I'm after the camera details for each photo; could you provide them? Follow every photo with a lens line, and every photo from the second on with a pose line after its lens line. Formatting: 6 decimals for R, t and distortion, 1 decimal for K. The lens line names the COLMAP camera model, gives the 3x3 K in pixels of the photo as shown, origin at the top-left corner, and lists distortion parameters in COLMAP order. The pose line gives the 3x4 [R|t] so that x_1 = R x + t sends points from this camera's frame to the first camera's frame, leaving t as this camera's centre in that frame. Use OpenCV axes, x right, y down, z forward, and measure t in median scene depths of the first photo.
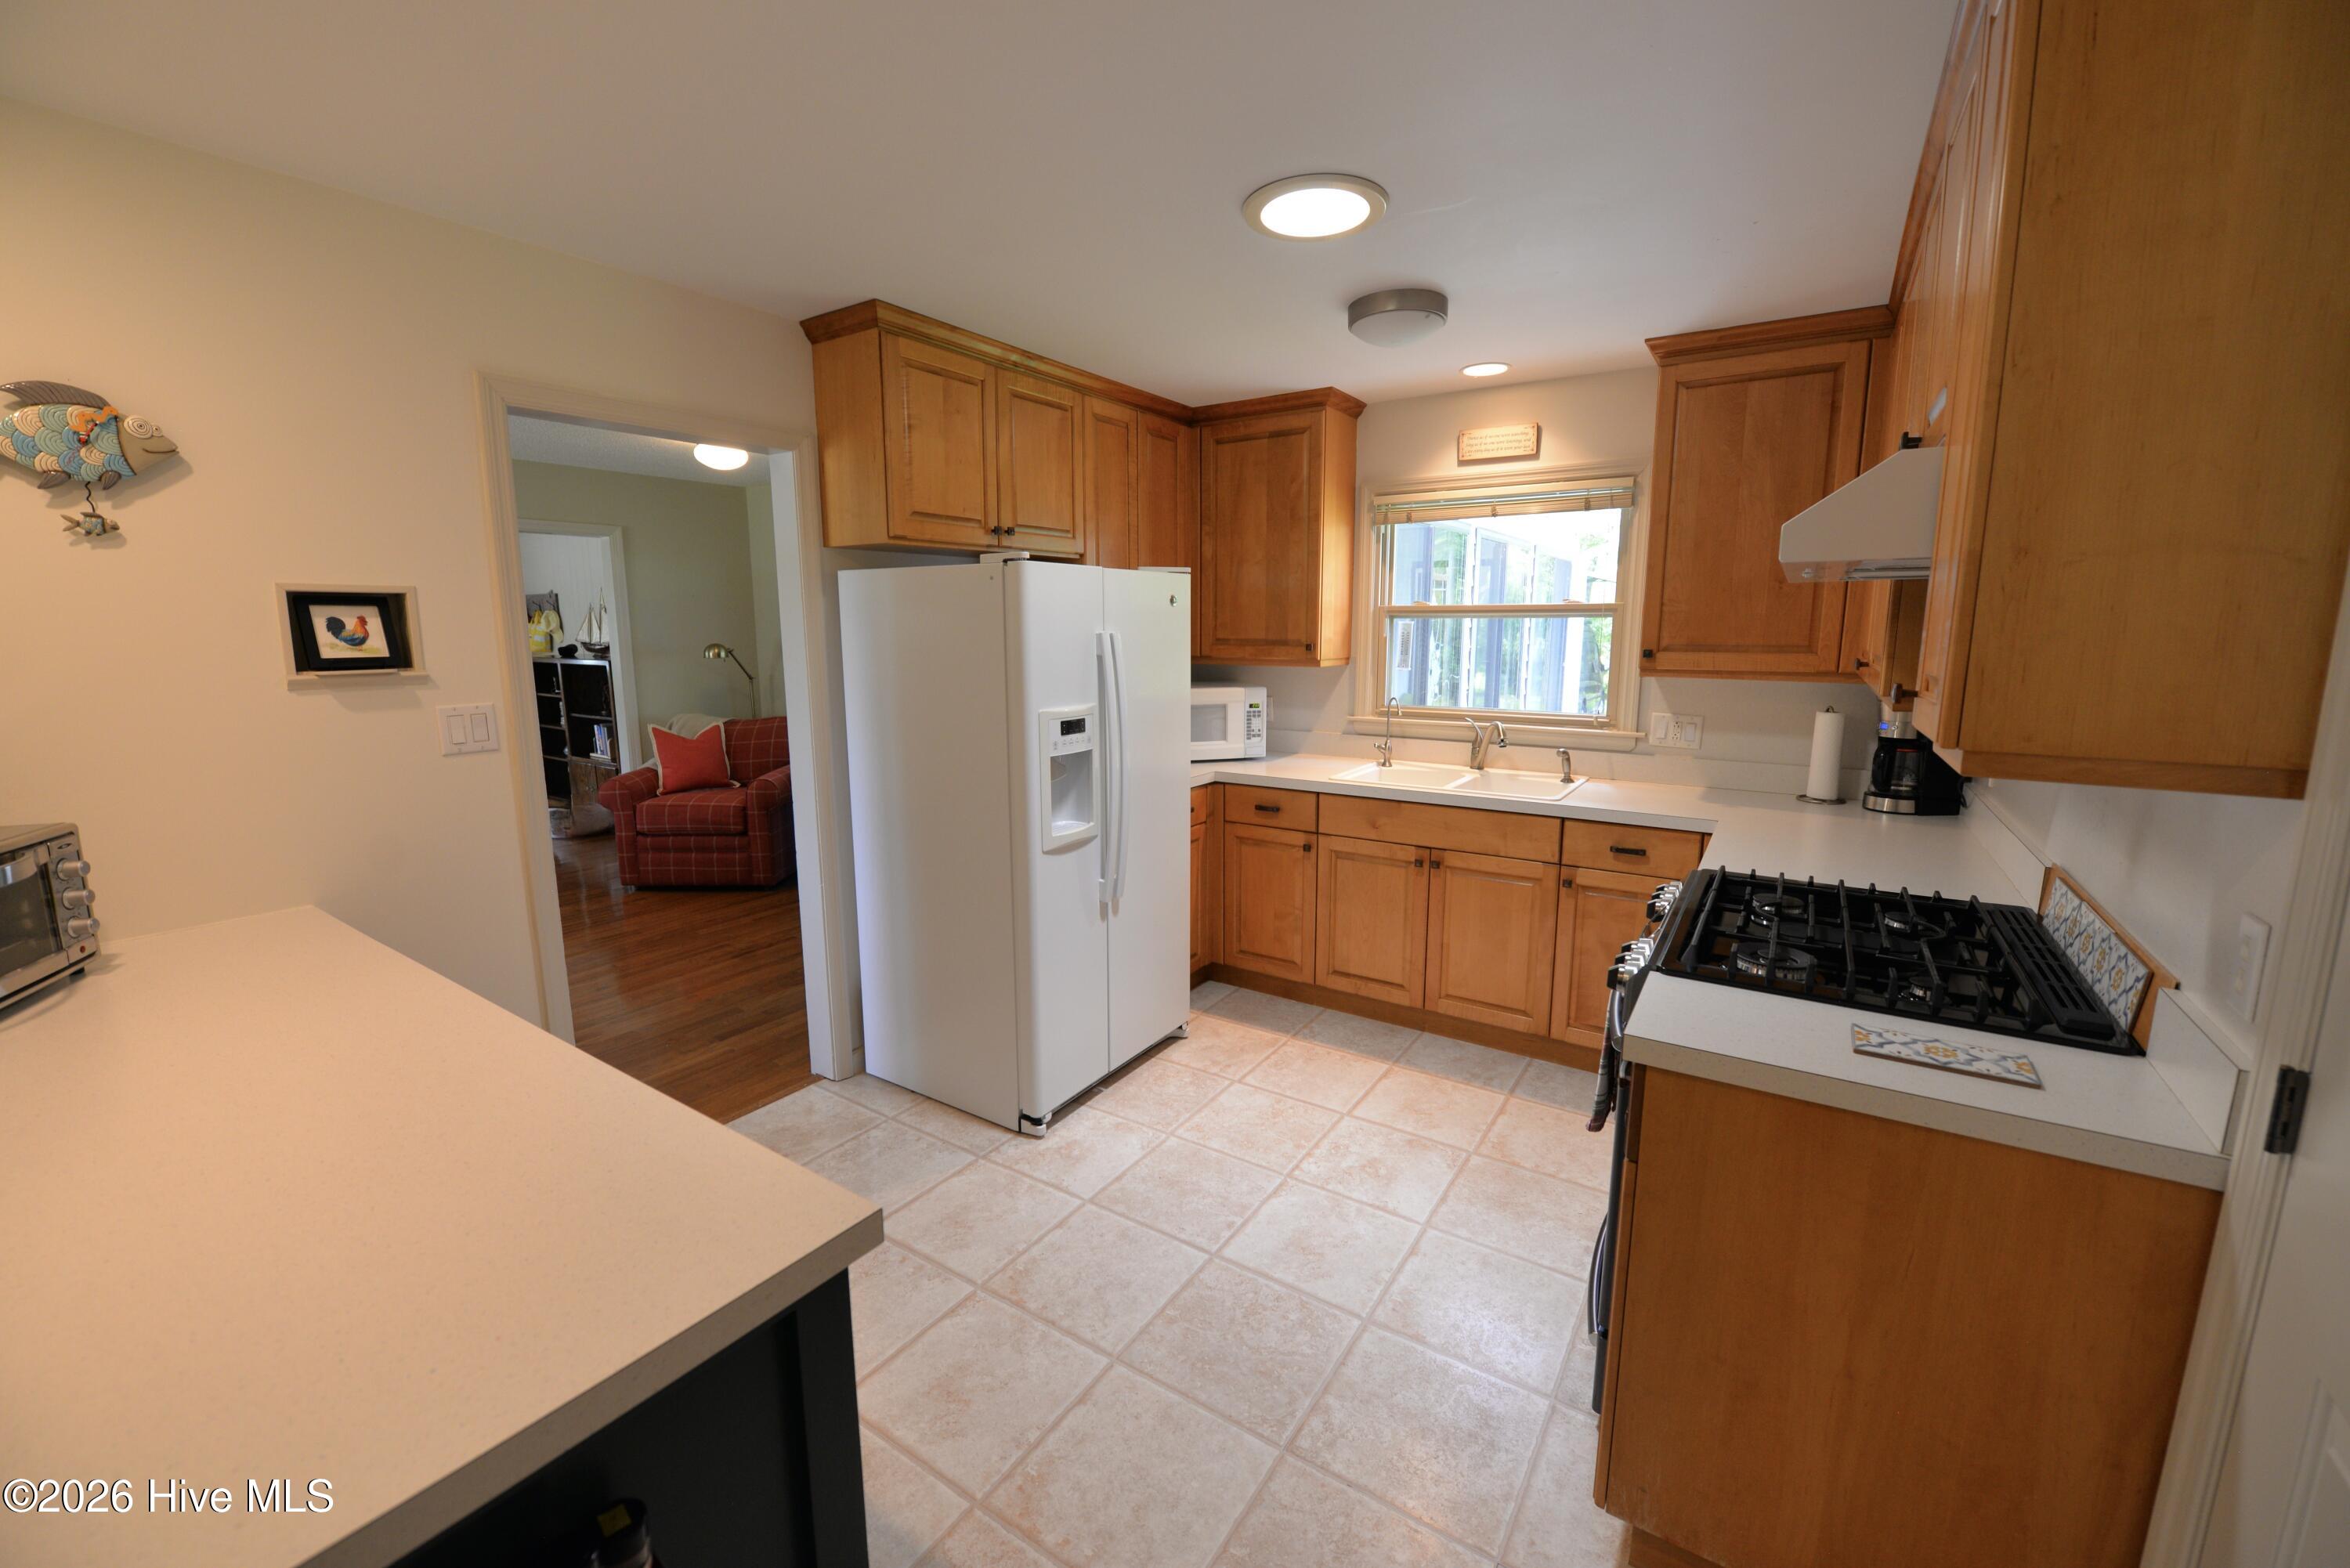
lens RADIAL K [[962.8, 0, 1170.7], [0, 962.8, 776.6], [0, 0, 1]] dist [-0.003699, -0.000321]
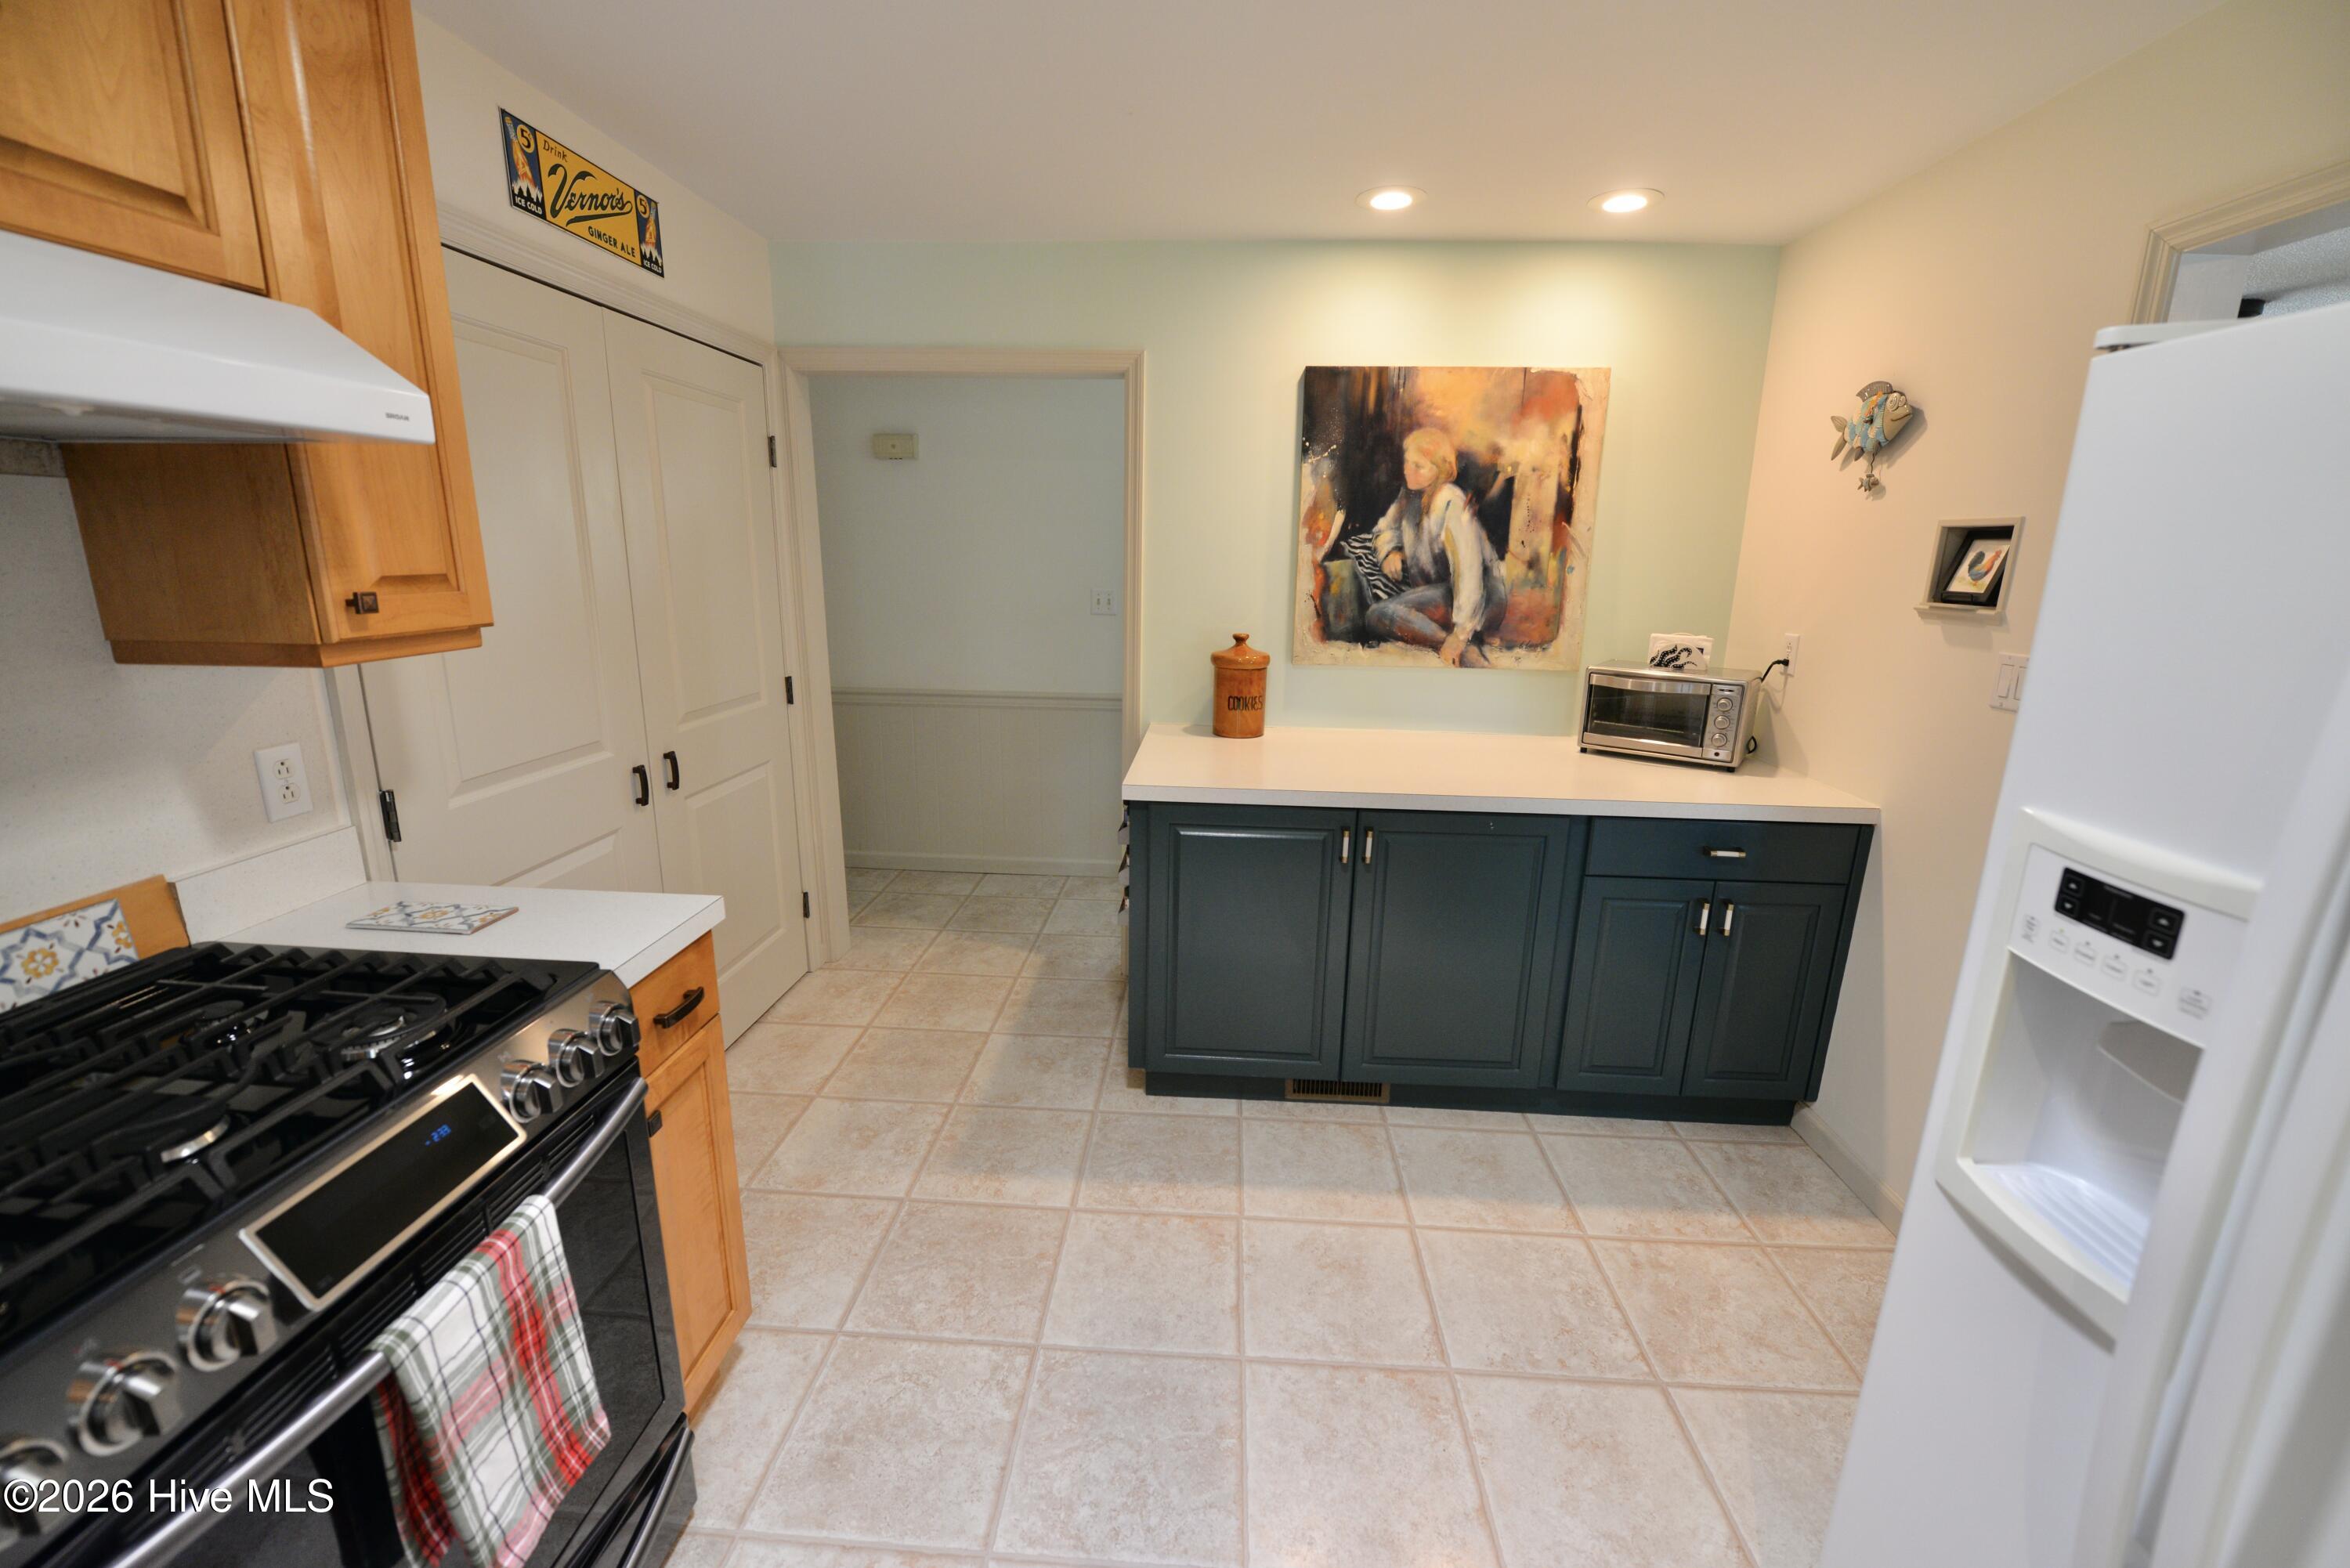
lens RADIAL K [[962.8, 0, 1173.3], [0, 962.8, 789.9], [0, 0, 1]] dist [-0.003699, -0.000321]
pose [[-0.866114, 0.102038, -0.489320, 0.396669], [-0.102320, 0.922019, 0.373379, -0.230509], [0.489262, 0.373456, -0.788133, 1.510381]]
